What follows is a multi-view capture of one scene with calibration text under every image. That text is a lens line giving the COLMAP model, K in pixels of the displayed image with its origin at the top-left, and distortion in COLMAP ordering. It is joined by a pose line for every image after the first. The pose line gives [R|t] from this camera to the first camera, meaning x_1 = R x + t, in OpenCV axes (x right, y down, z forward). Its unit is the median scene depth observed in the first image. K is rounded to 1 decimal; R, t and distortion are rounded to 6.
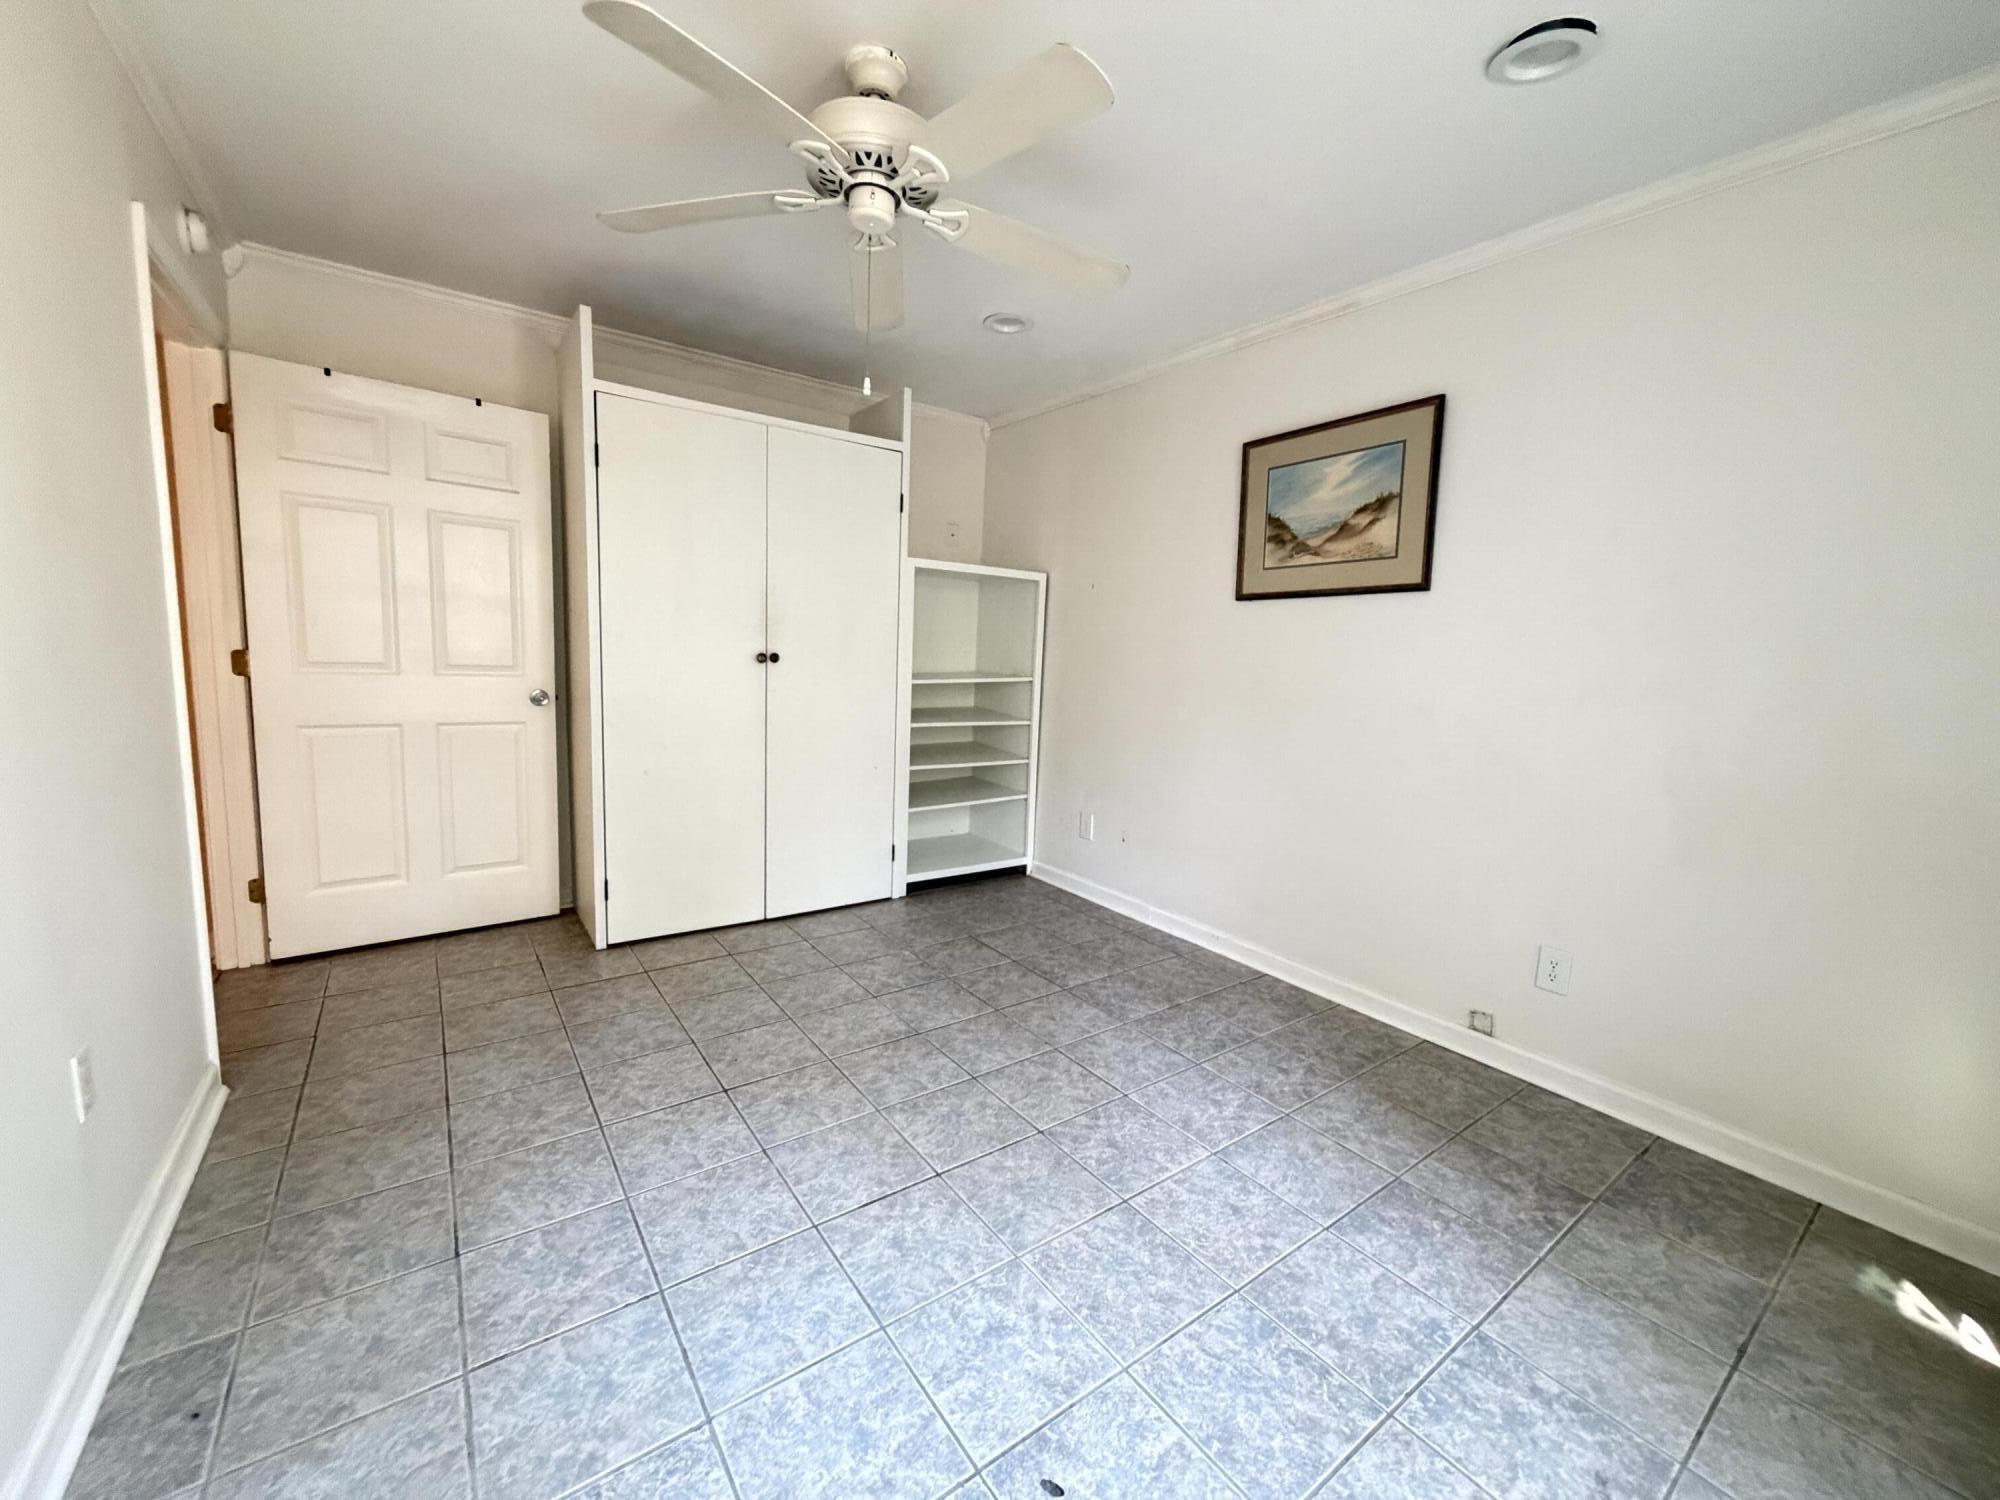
lens RADIAL K [[799.1, 0, 1004.1], [0, 799.1, 750.6], [0, 0, 1]] dist [0.001927, 0.000121]
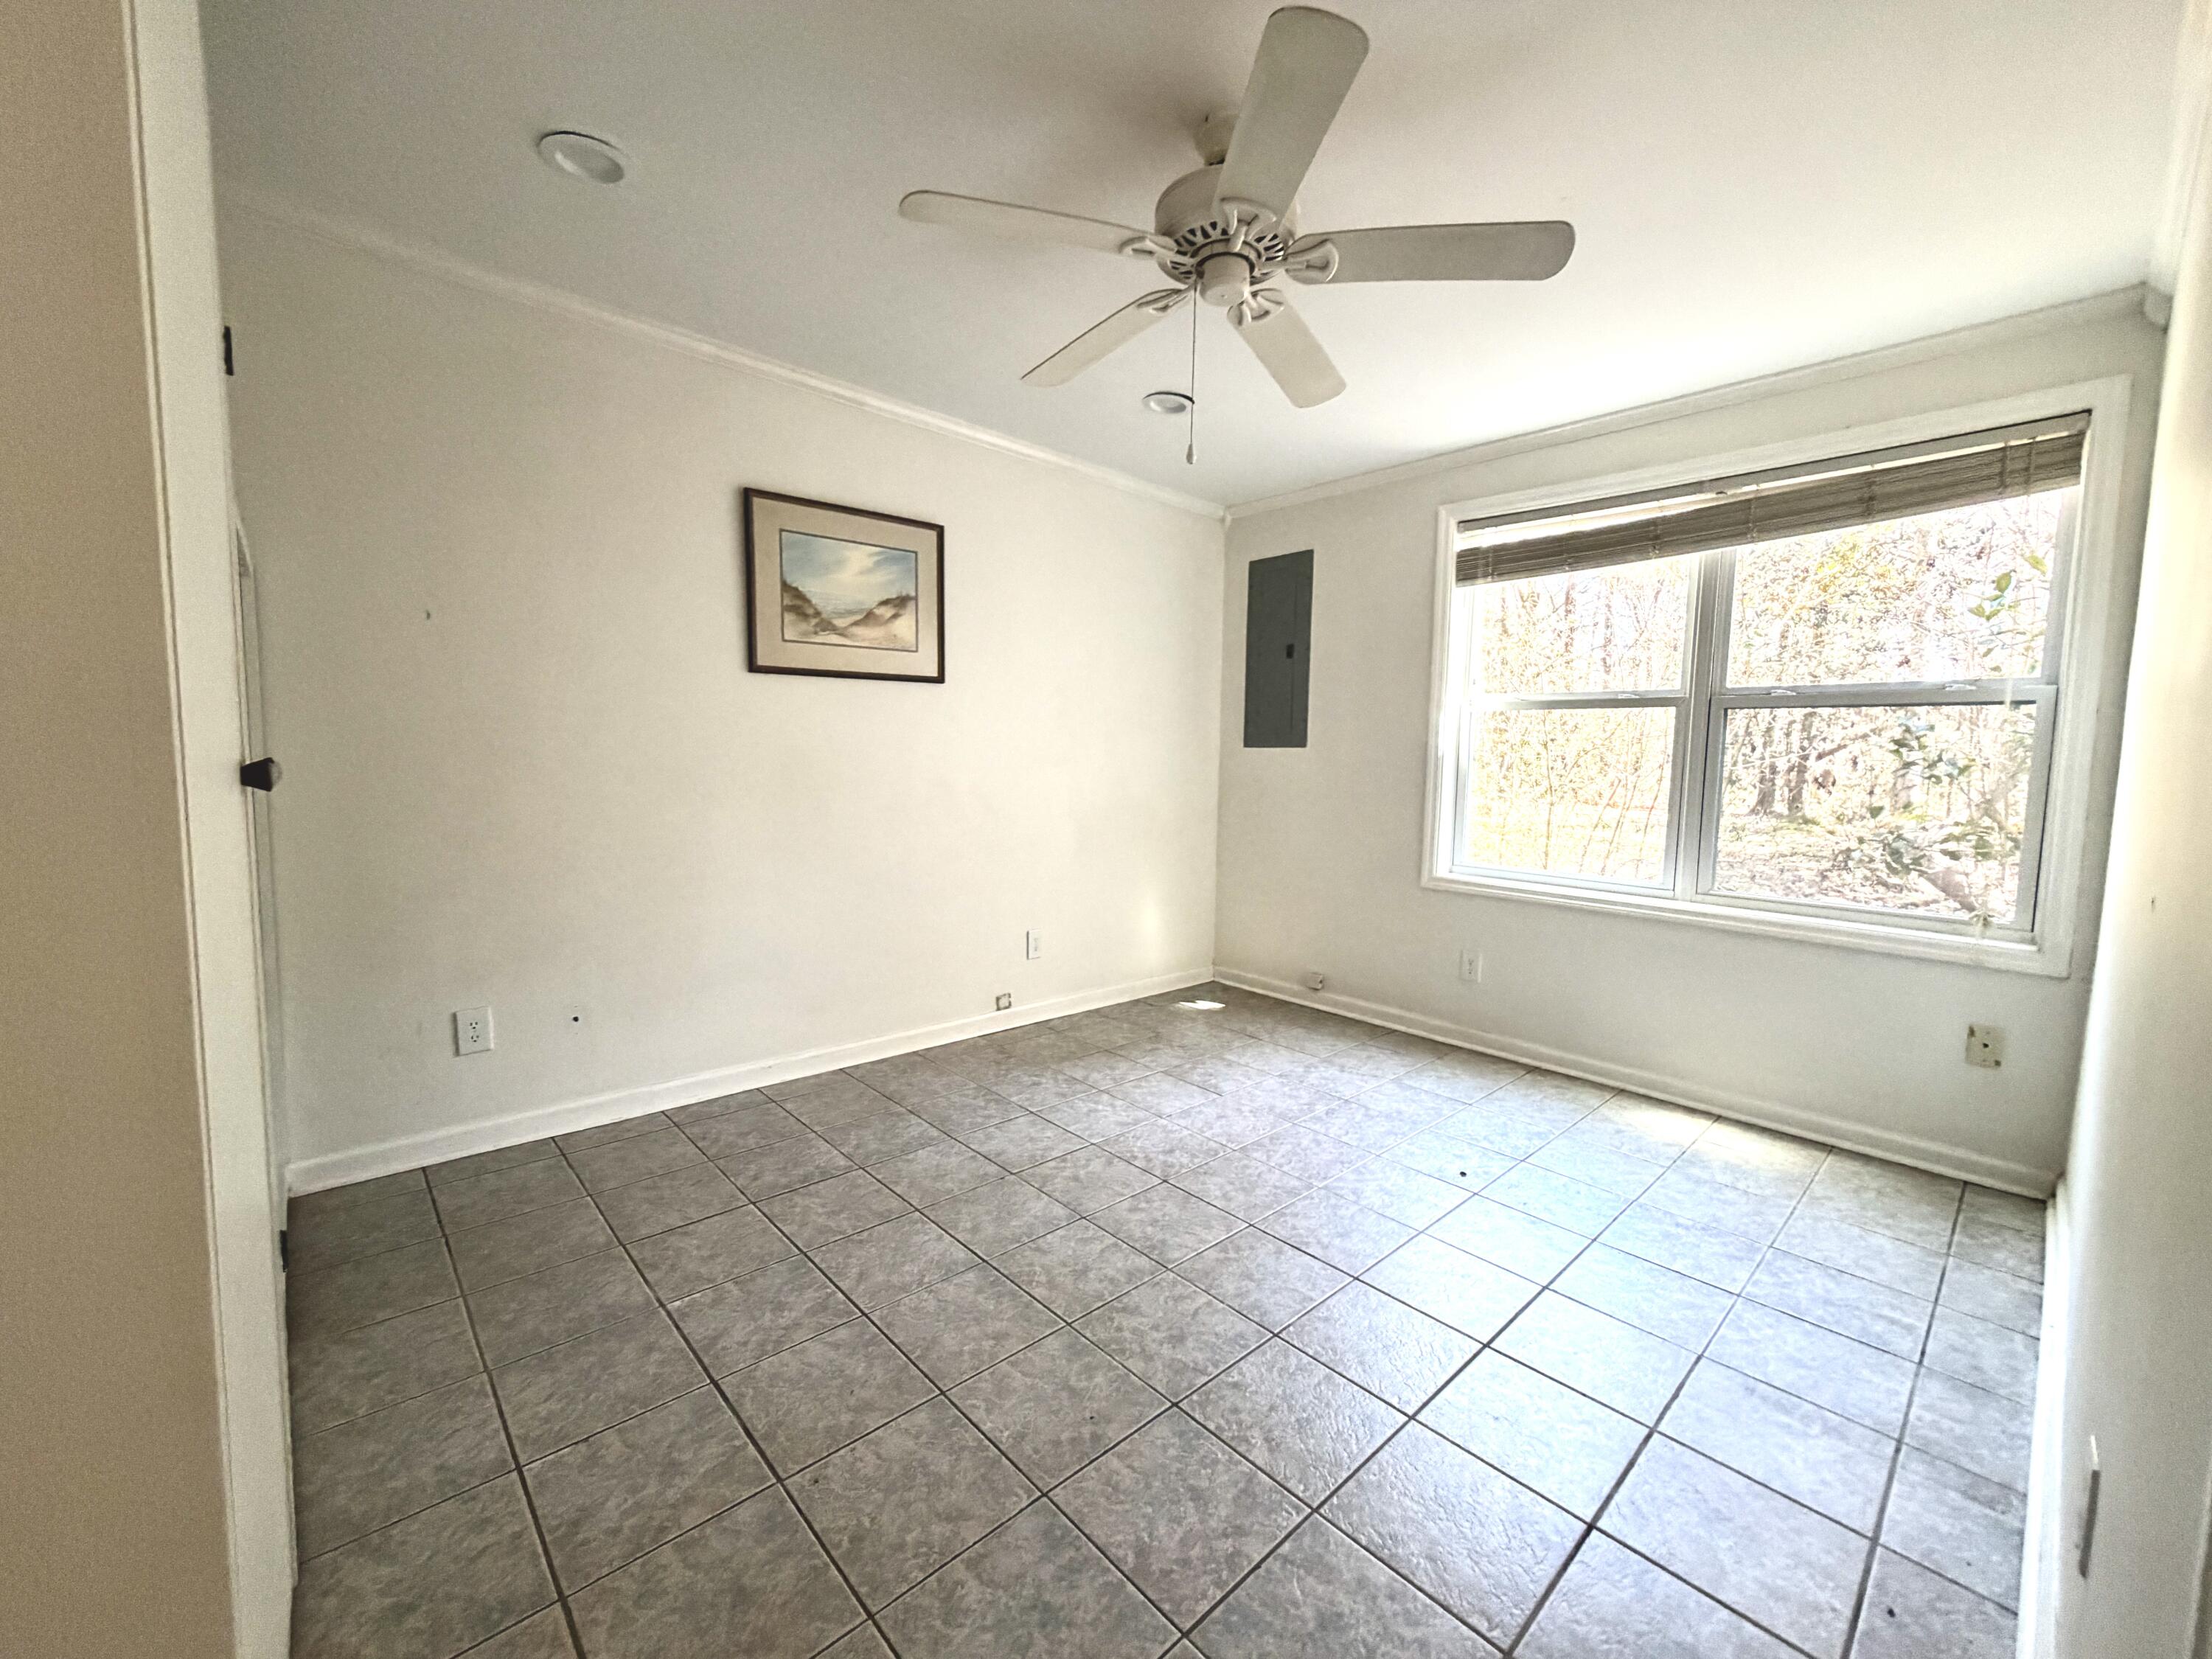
lens RADIAL K [[883.8, 0, 1110.5], [0, 883.8, 830.1], [0, 0, 1]] dist [0.001927, 0.000121]
pose [[-0.112290, -0.126099, 0.985642, -0.873112], [0.101713, 0.985247, 0.137636, -0.140369], [-0.988456, 0.115708, -0.097807, 0.914768]]
